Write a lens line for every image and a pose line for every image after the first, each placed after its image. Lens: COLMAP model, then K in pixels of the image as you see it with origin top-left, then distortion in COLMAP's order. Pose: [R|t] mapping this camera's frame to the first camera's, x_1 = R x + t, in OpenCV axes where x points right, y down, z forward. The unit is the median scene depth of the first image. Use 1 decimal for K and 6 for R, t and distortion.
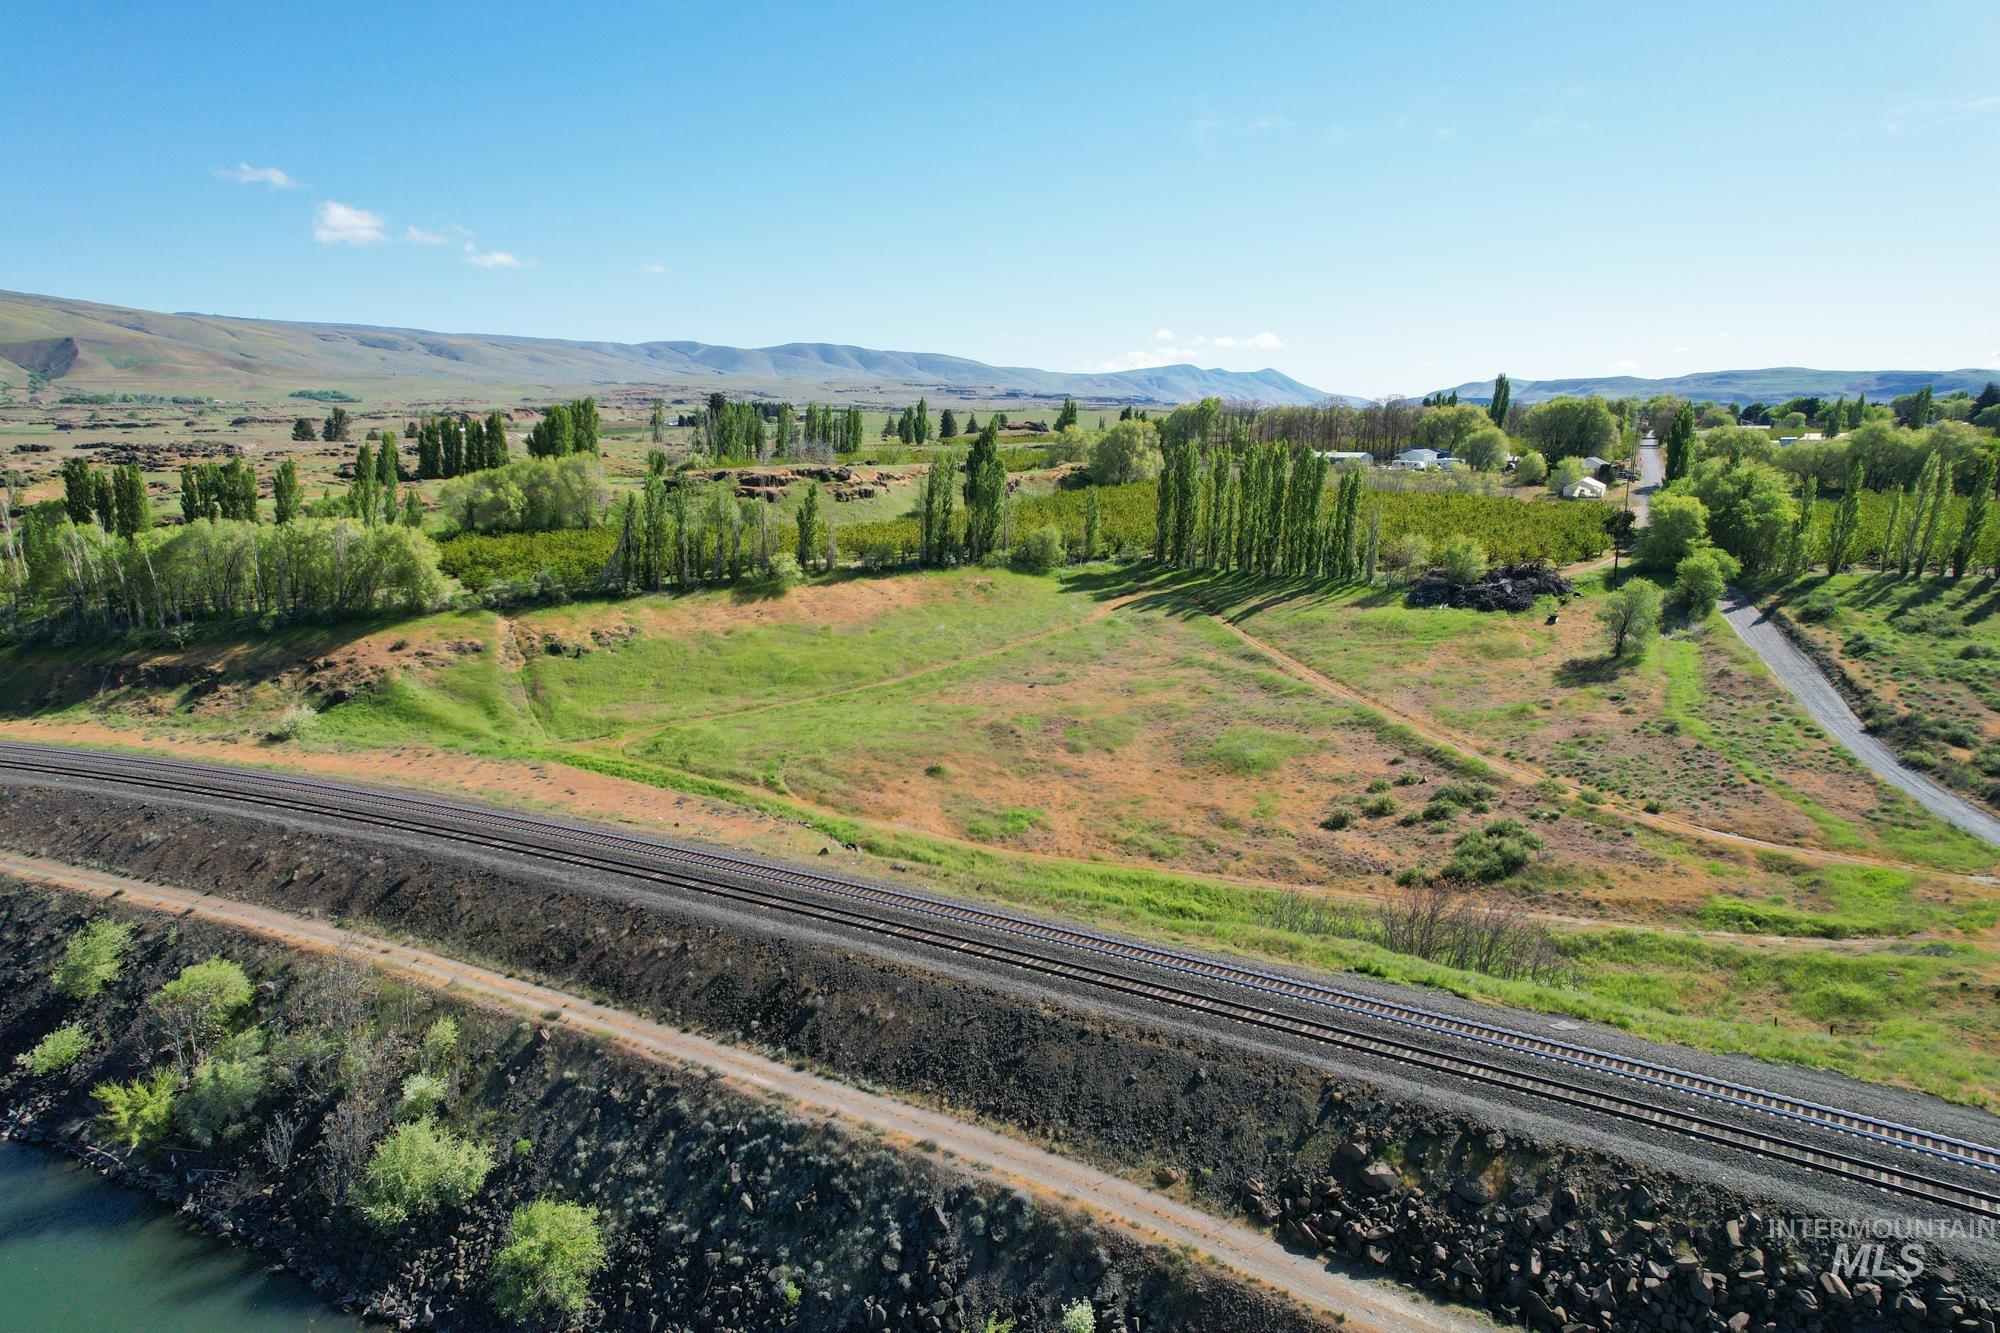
lens RADIAL K [[1268.2, 0, 995.1], [0, 1268.2, 693.6], [0, 0, 1]] dist [-0.073542, 0.063535]
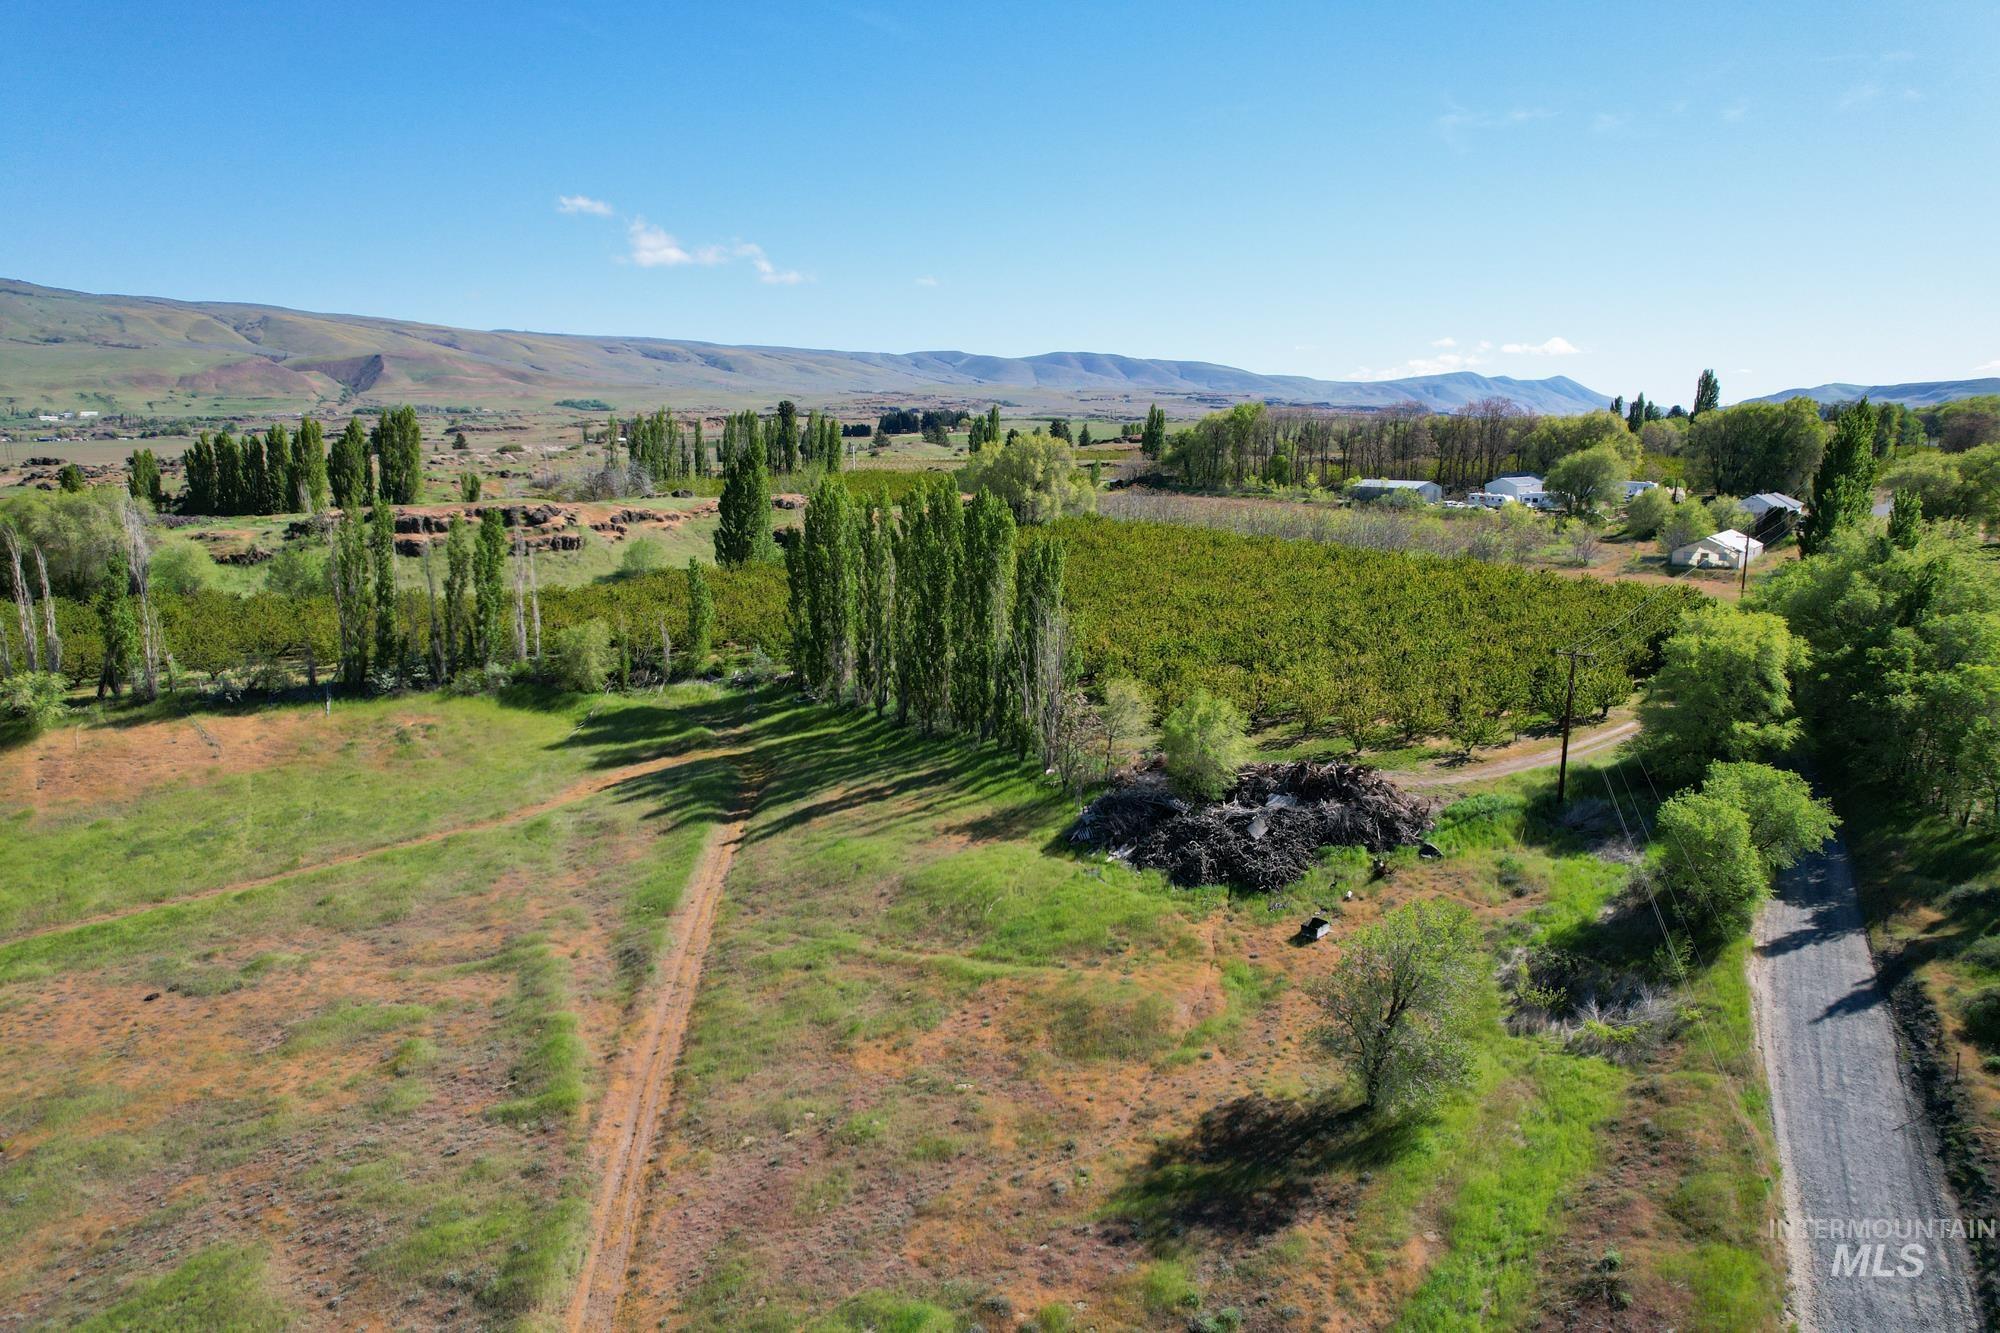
lens RADIAL K [[1268.2, 0, 995.1], [0, 1268.2, 693.6], [0, 0, 1]] dist [-0.073542, 0.063535]
pose [[0.978429, 0.041808, -0.202307, 0.205186], [-0.043196, 0.999064, -0.002452, -0.063274], [0.202015, 0.011138, 0.979319, 0.279025]]
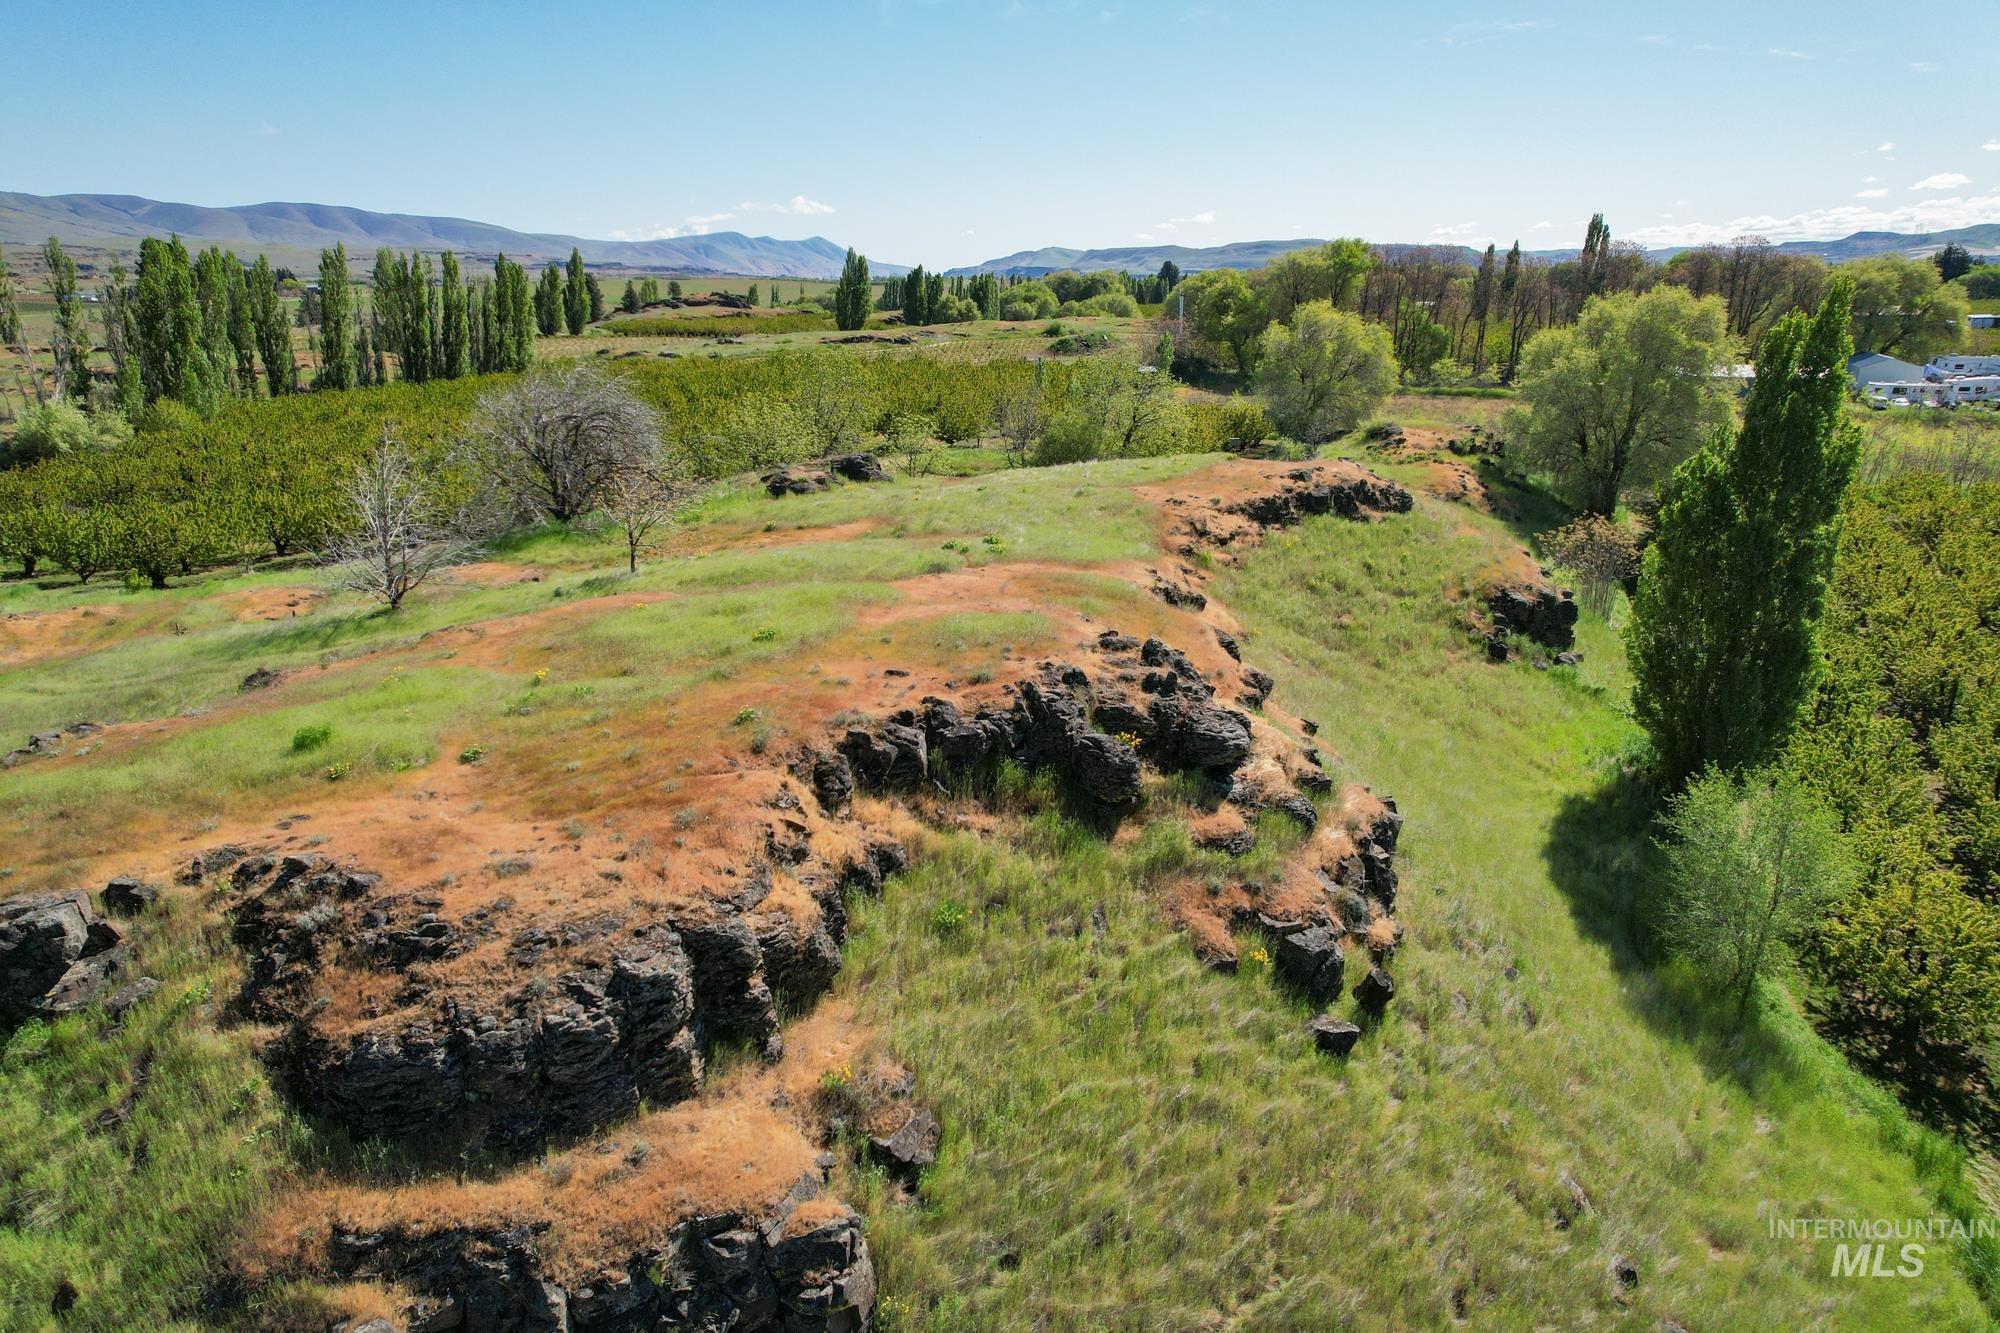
lens RADIAL K [[1268.2, 0, 995.1], [0, 1268.2, 693.6], [0, 0, 1]] dist [-0.073542, 0.063535]
pose [[0.941148, -0.102383, 0.322116, -0.134961], [0.070926, 0.991623, 0.107953, -0.144017], [-0.330470, -0.078753, 0.940525, 0.673032]]
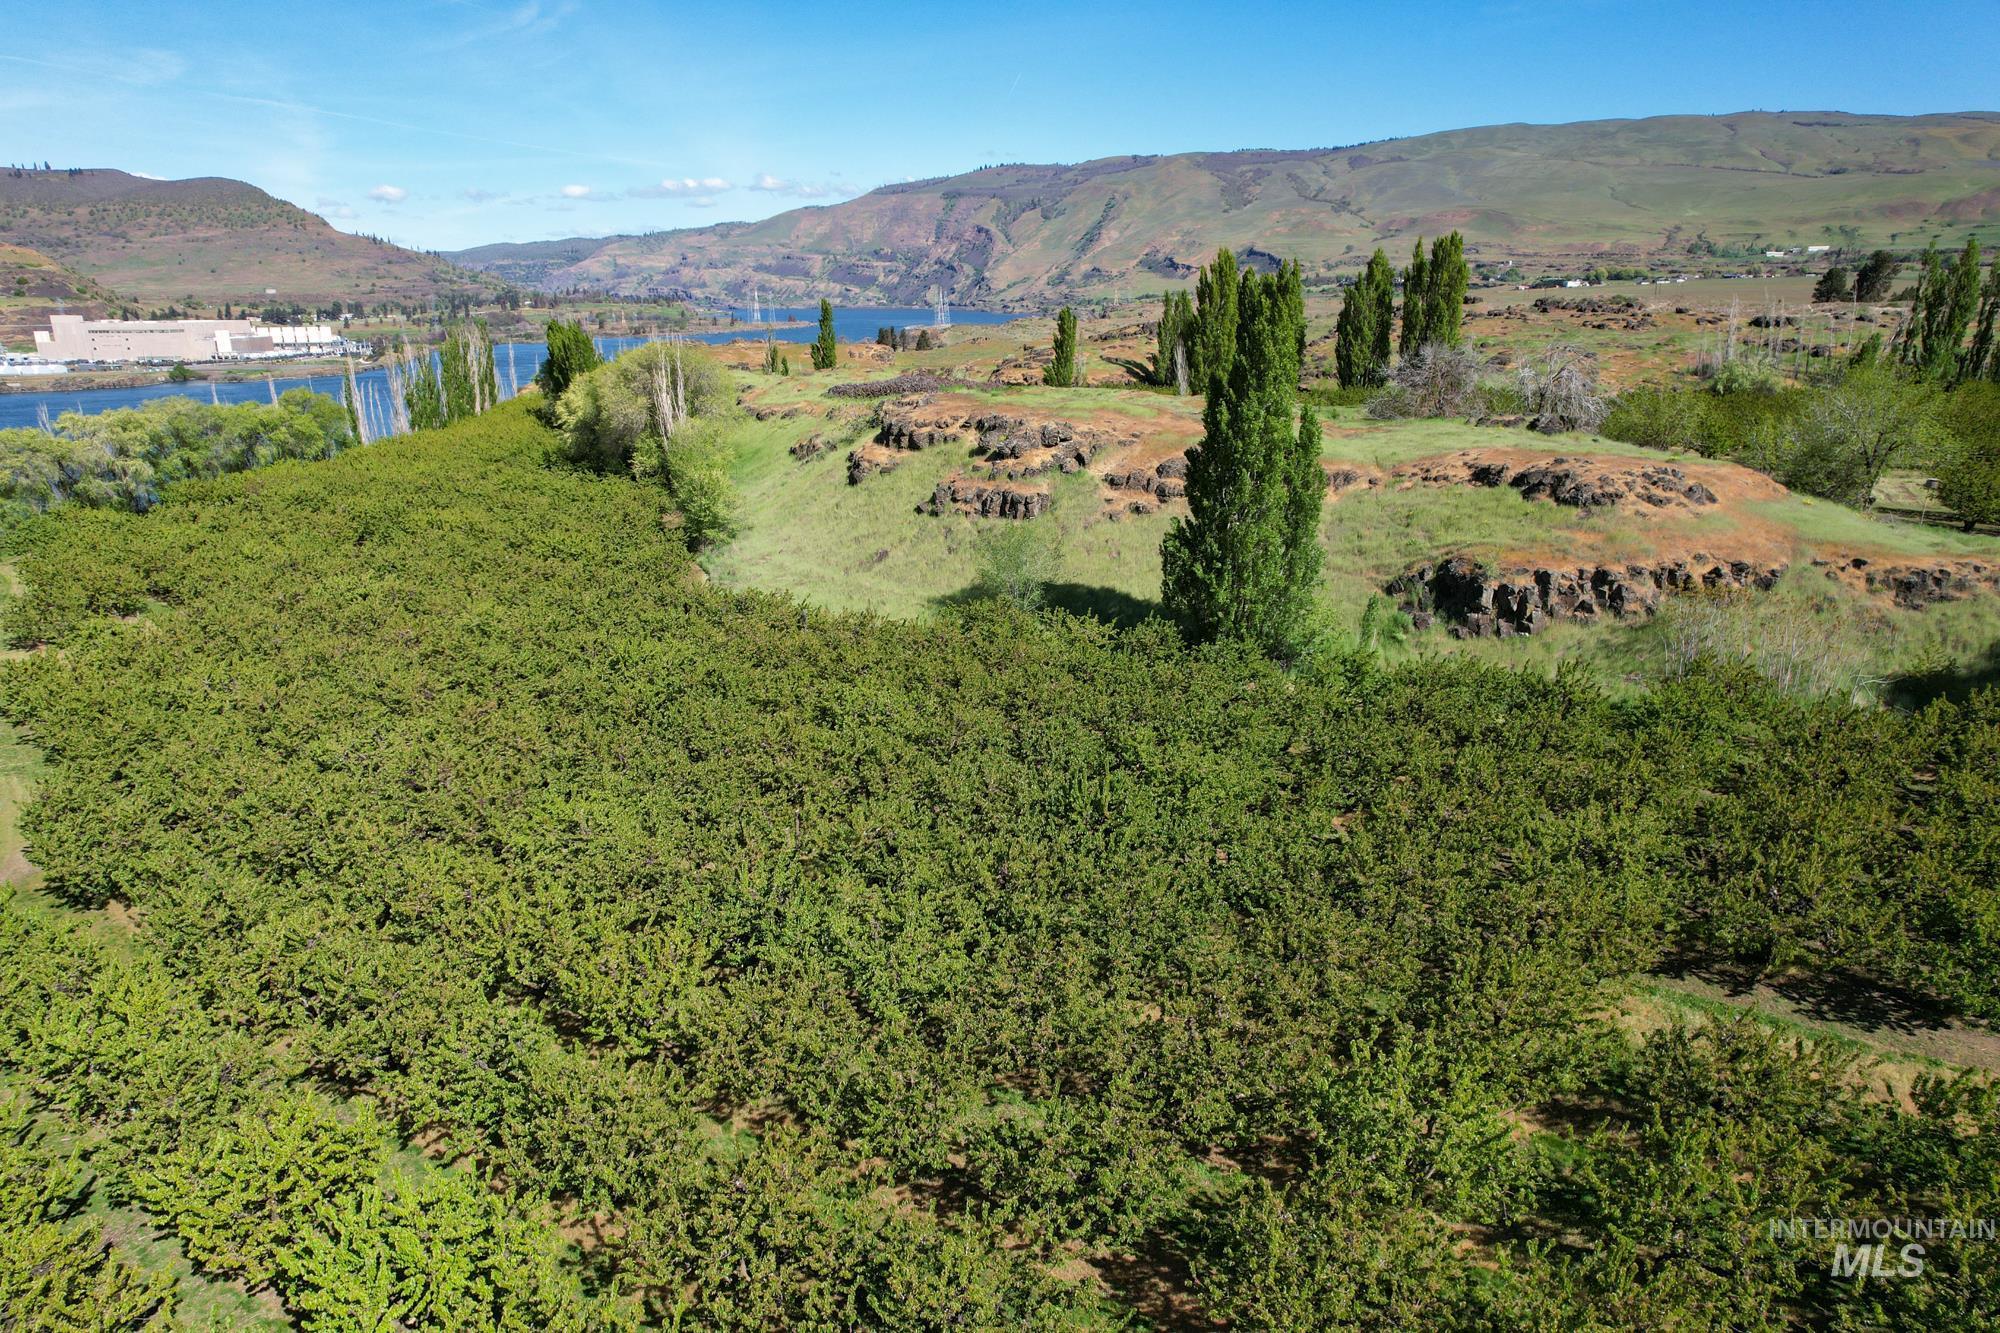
lens RADIAL K [[1268.2, 0, 995.1], [0, 1268.2, 693.6], [0, 0, 1]] dist [-0.073542, 0.063535]
pose [[0.149314, 0.316204, -0.936867, 0.184803], [-0.205192, 0.936772, 0.283469, -0.156428], [0.967265, 0.149911, 0.204756, 0.699605]]
